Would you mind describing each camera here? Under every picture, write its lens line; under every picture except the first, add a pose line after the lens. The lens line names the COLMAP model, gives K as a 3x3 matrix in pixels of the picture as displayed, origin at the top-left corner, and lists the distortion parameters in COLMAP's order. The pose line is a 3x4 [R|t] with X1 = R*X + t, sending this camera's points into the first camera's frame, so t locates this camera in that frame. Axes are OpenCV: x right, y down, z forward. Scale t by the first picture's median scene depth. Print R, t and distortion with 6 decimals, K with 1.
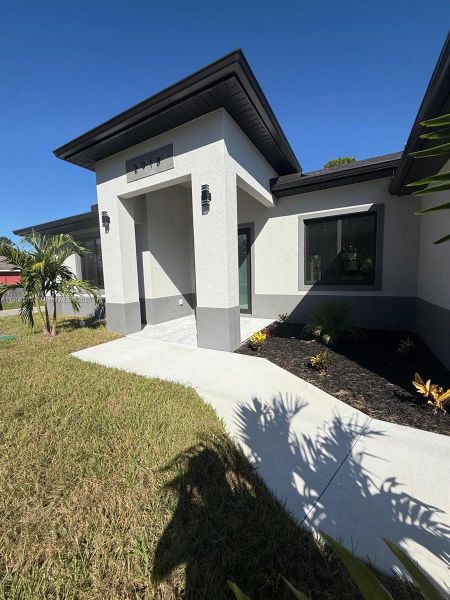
lens RADIAL K [[237.8, 0, 226.3], [0, 237.8, 297.6], [0, 0, 1]] dist [-0.001878, -0.000335]
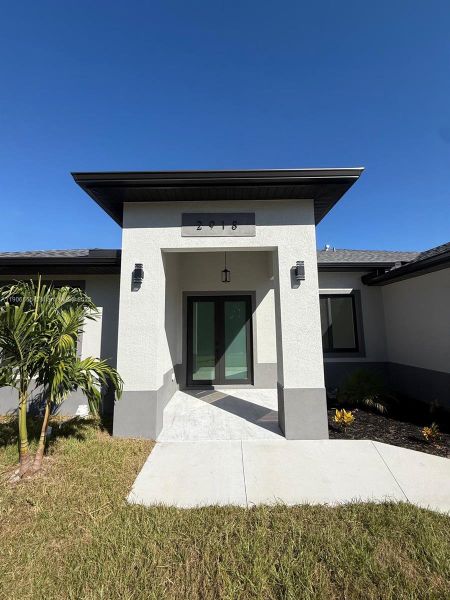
lens RADIAL K [[237.8, 0, 226.3], [0, 237.8, 297.6], [0, 0, 1]] dist [-0.001878, -0.000335]
pose [[0.871530, 0.080983, 0.483608, -0.664278], [0.033329, 0.974203, -0.223199, -0.086835], [-0.489208, 0.210642, 0.846348, 0.268293]]
